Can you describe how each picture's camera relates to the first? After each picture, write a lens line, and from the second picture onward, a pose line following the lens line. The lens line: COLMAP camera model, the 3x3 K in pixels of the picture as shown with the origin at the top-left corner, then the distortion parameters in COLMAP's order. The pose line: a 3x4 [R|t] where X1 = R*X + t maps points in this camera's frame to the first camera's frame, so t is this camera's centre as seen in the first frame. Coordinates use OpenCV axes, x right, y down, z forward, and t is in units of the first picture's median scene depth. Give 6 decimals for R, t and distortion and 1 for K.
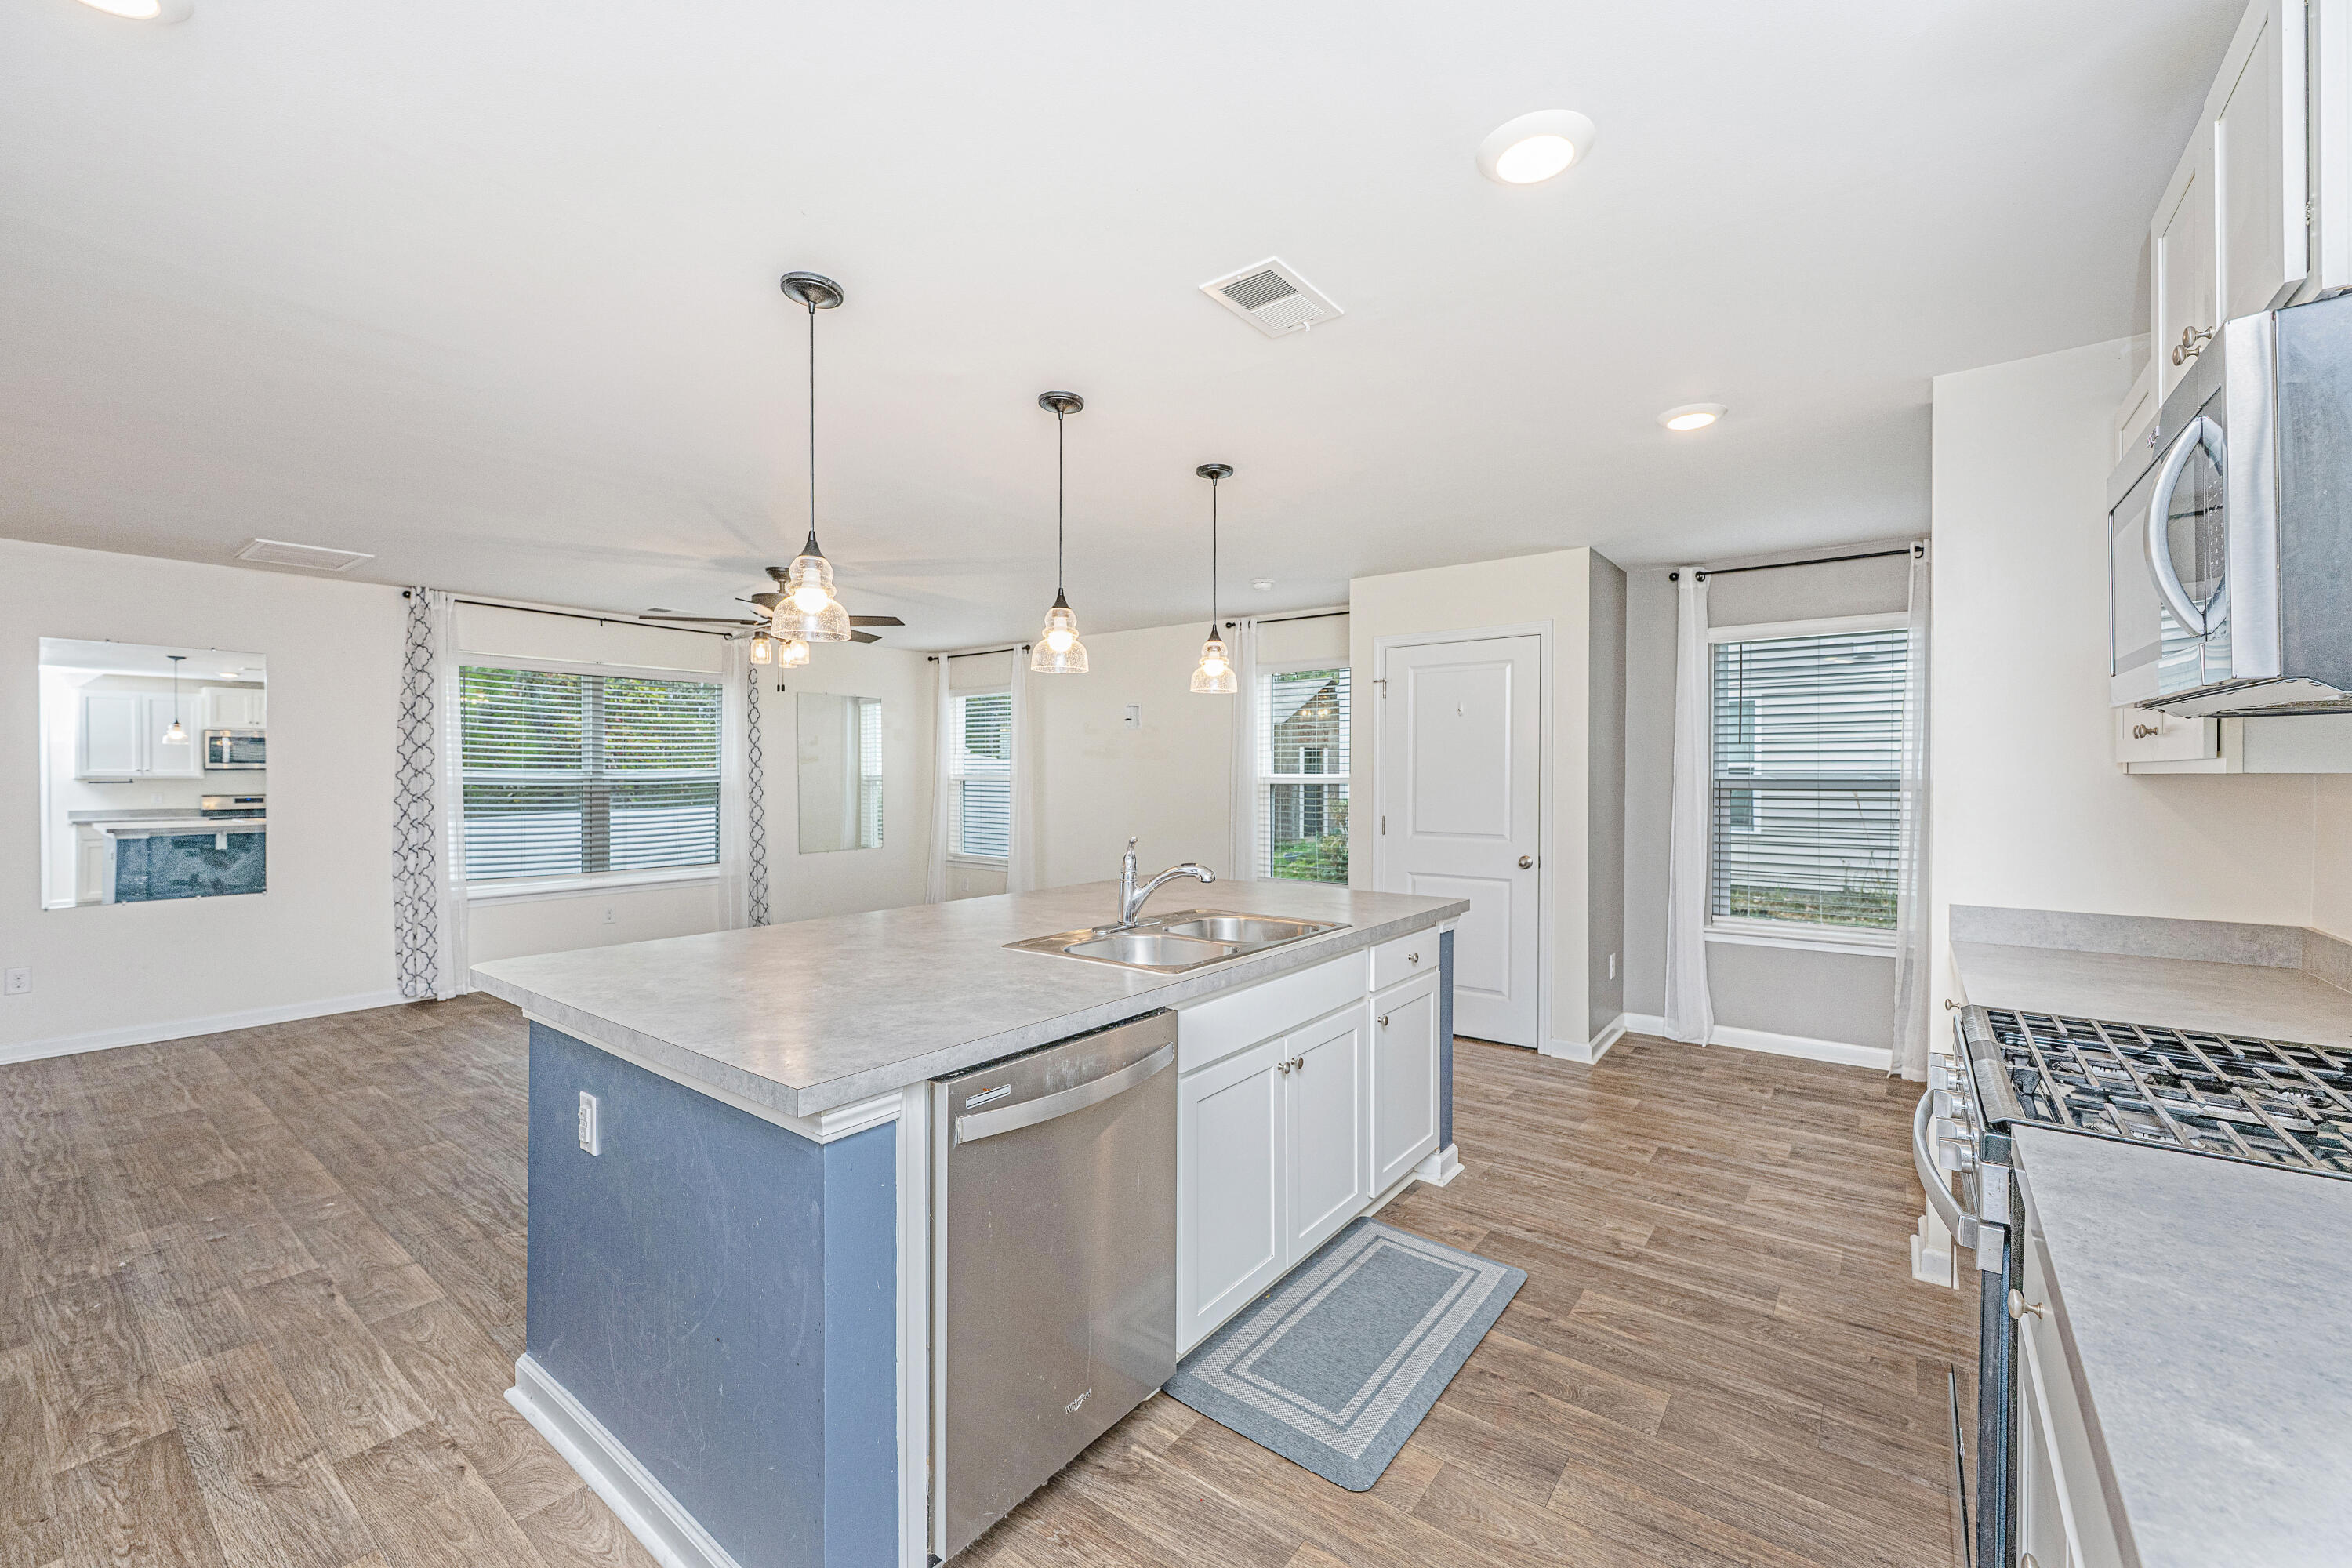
lens RADIAL K [[928.6, 0, 1172.1], [0, 928.6, 768.7], [0, 0, 1]] dist [-0.000052, -0.000040]
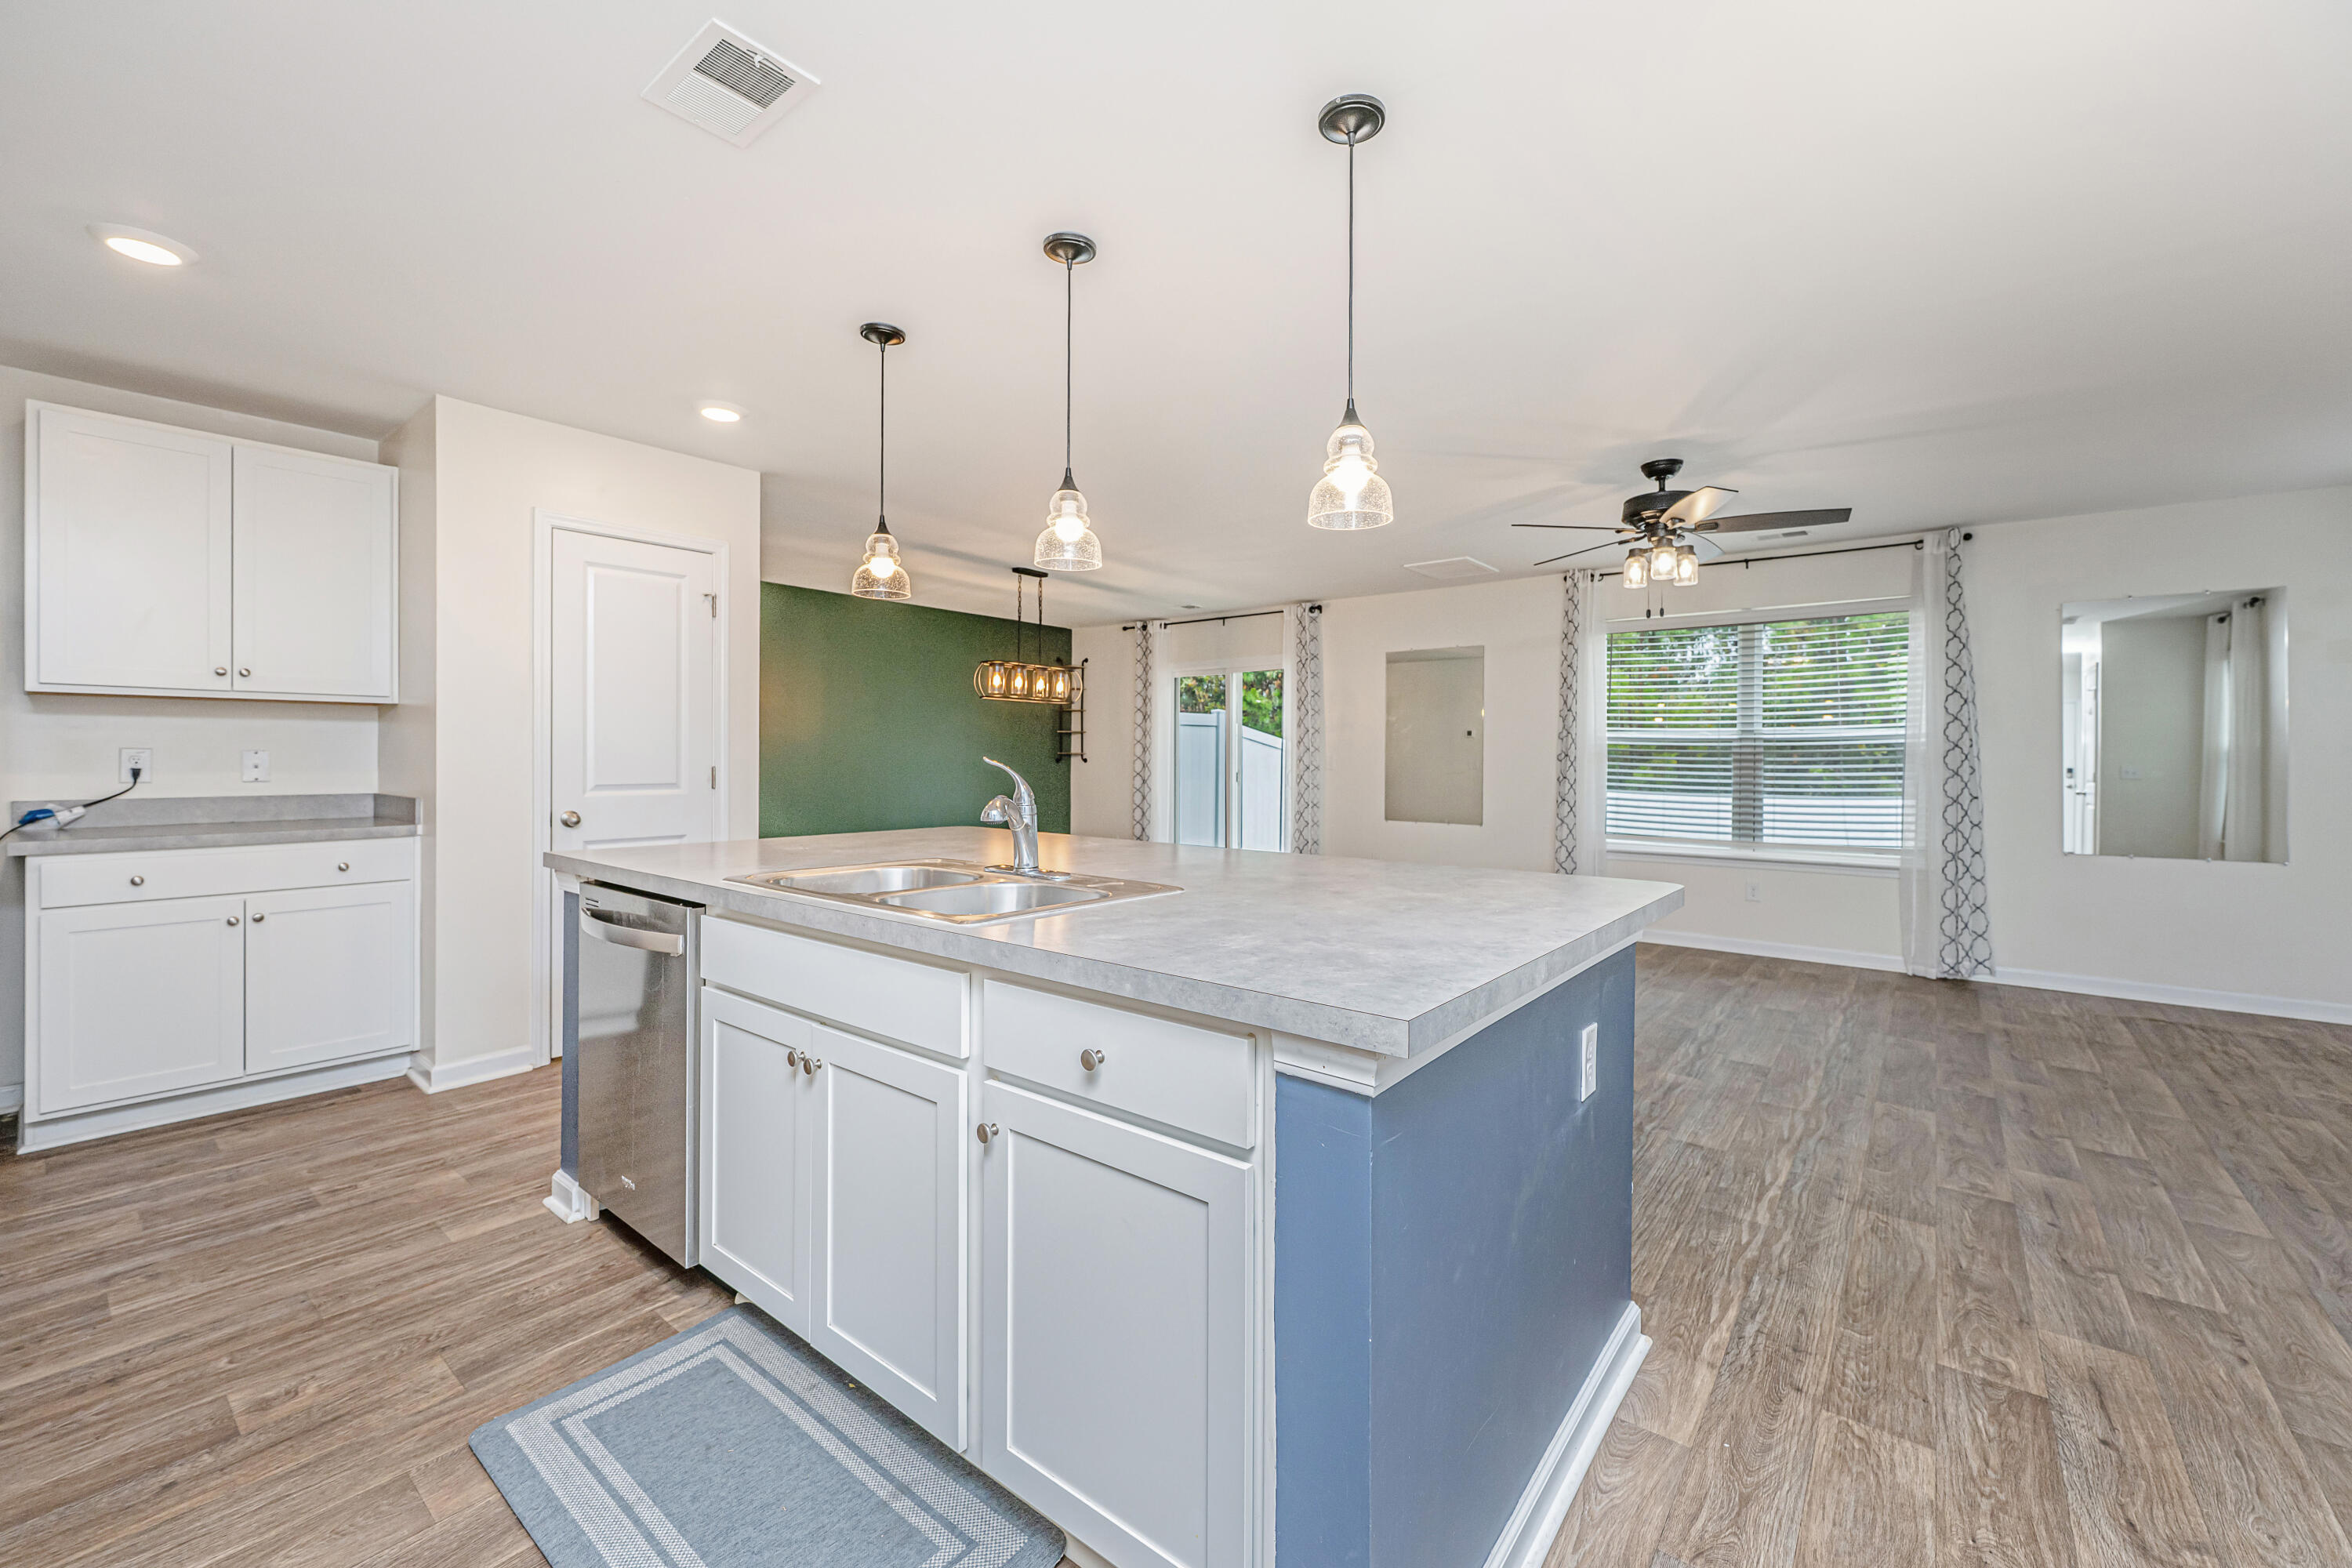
lens RADIAL K [[946.5, 0, 1186.4], [0, 946.5, 760.7], [0, 0, 1]] dist [0.001178, -0.000211]
pose [[-0.008121, 0.002400, -0.999964, 0.658502], [-0.003231, 0.999992, 0.002426, 0.059507], [0.999962, 0.003251, -0.008113, 0.991382]]
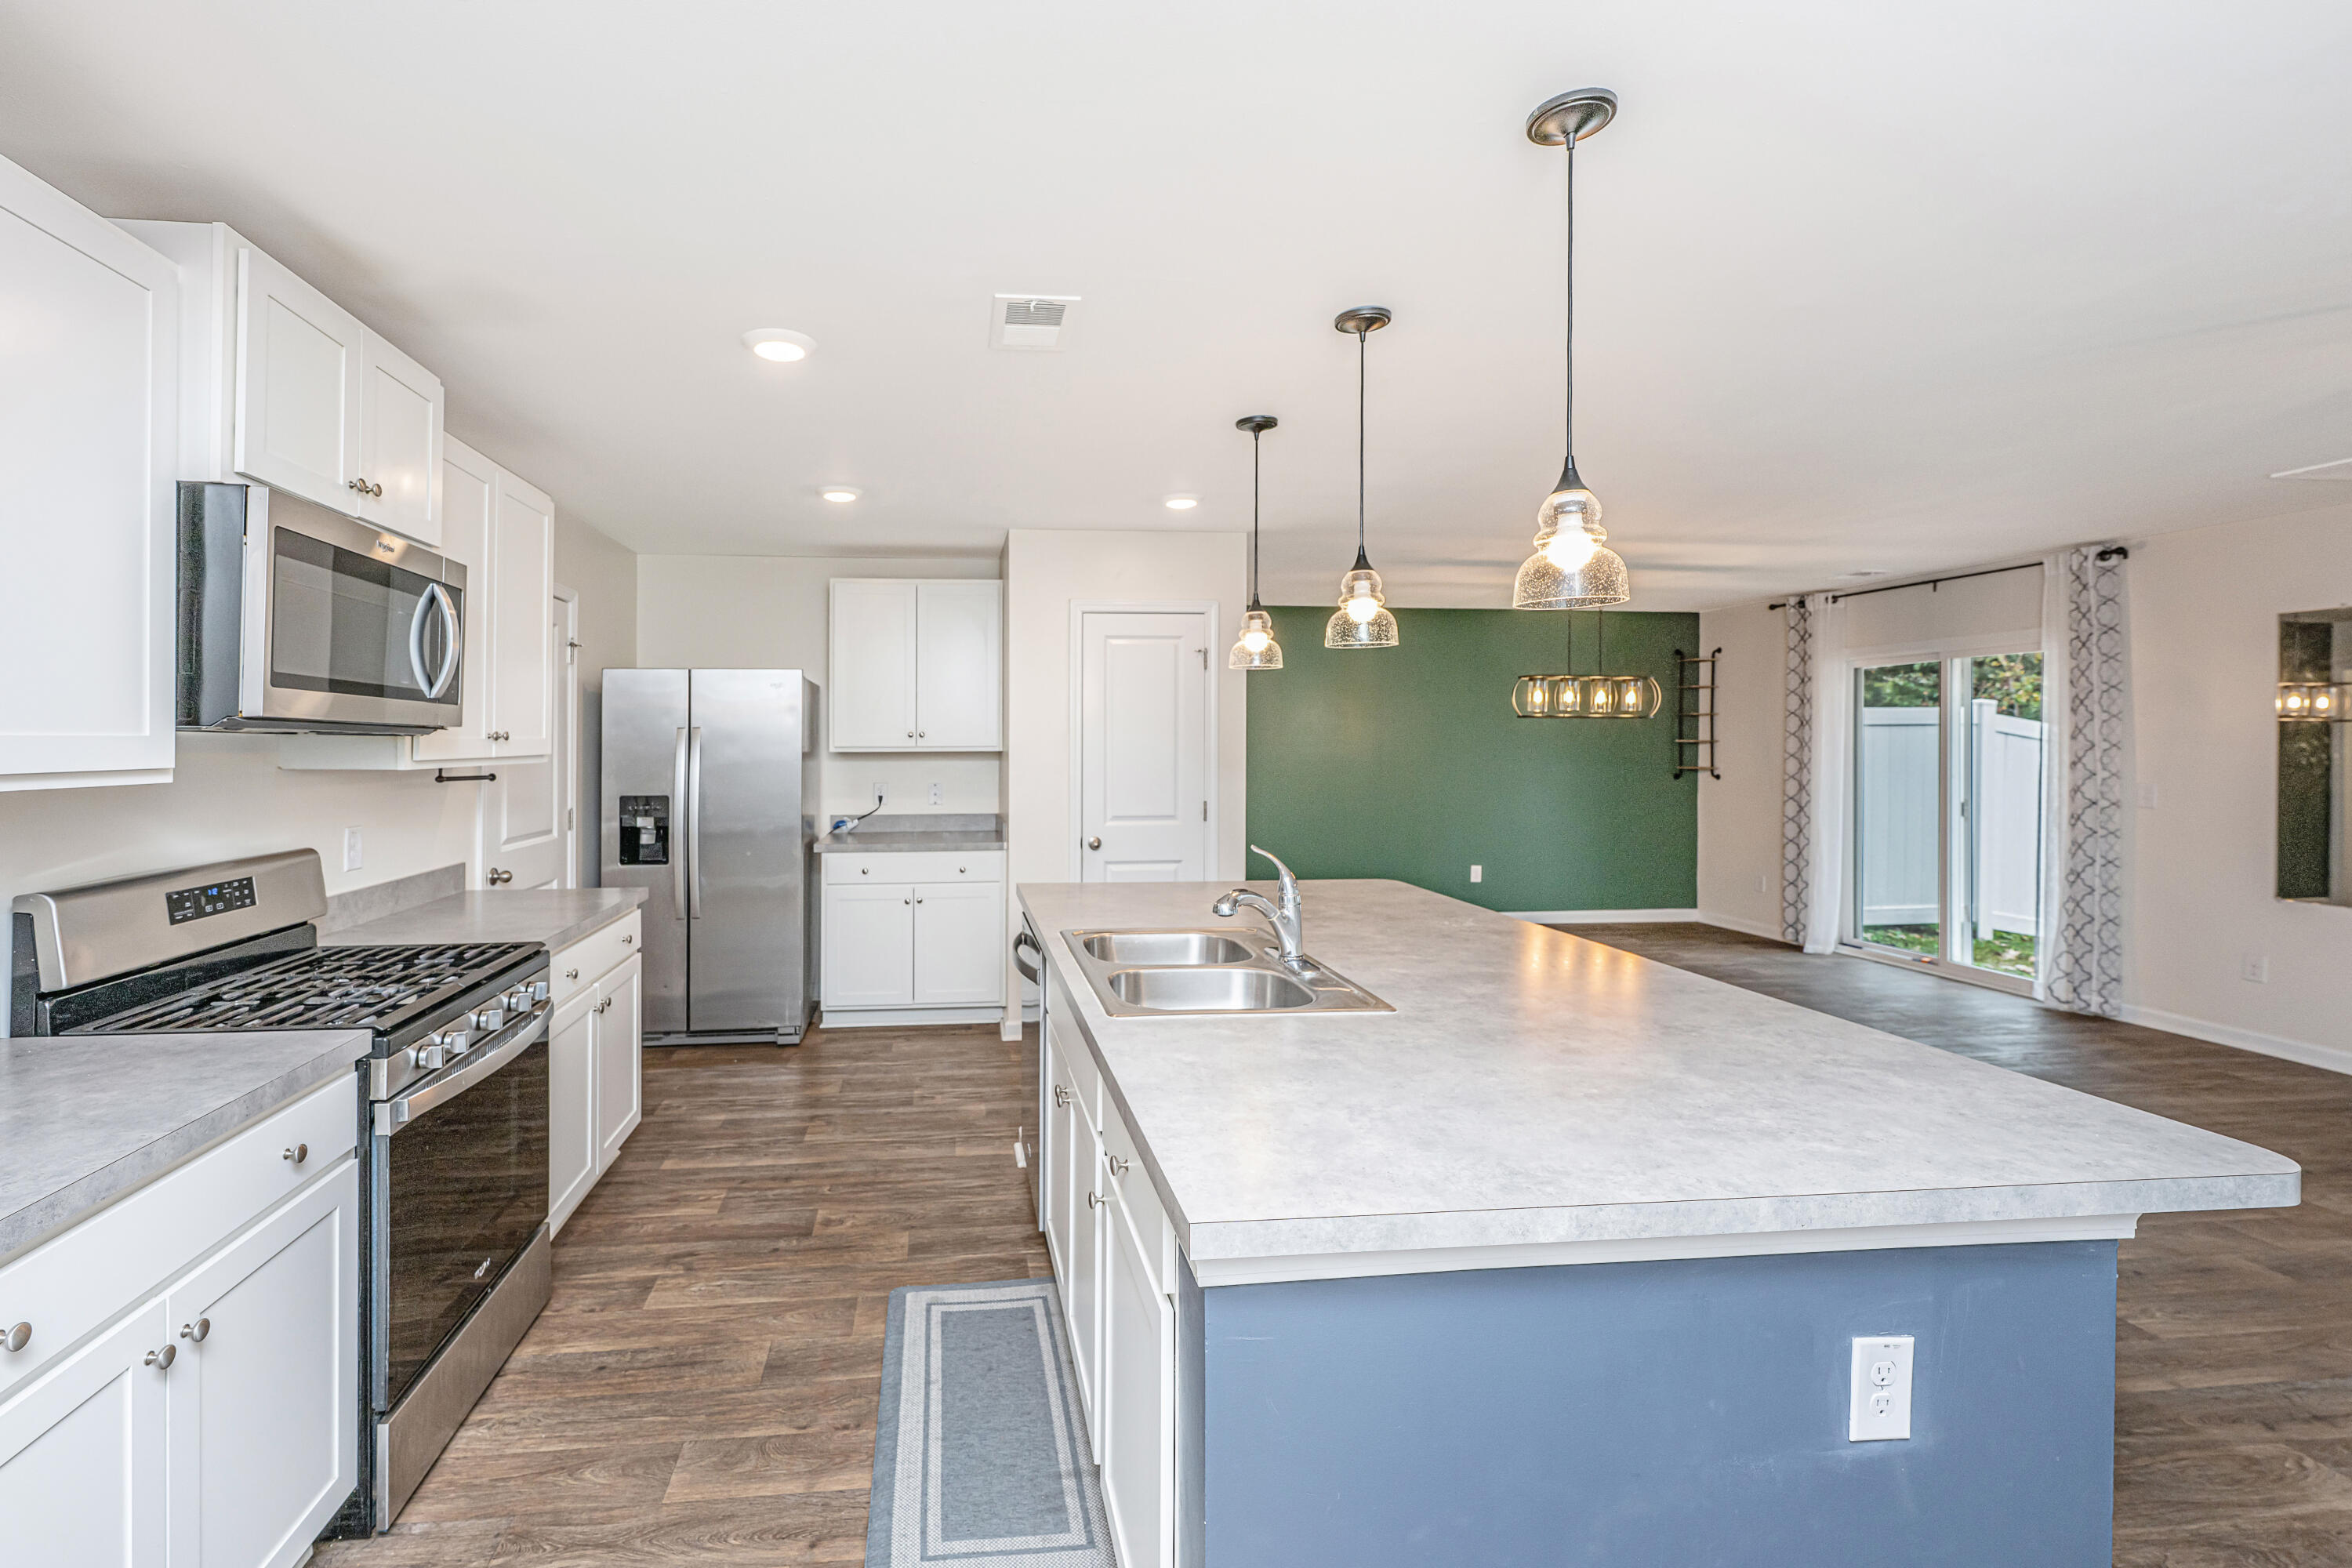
lens RADIAL K [[989.7, 0, 1033.1], [0, 989.7, 744.7], [0, 0, 1]] dist [-0.000374, 0.000021]
pose [[-0.725860, 0.001219, -0.687842, 0.615766], [0.000757, 0.999999, 0.000974, -0.020425], [0.687842, 0.000187, -0.725860, 1.277812]]
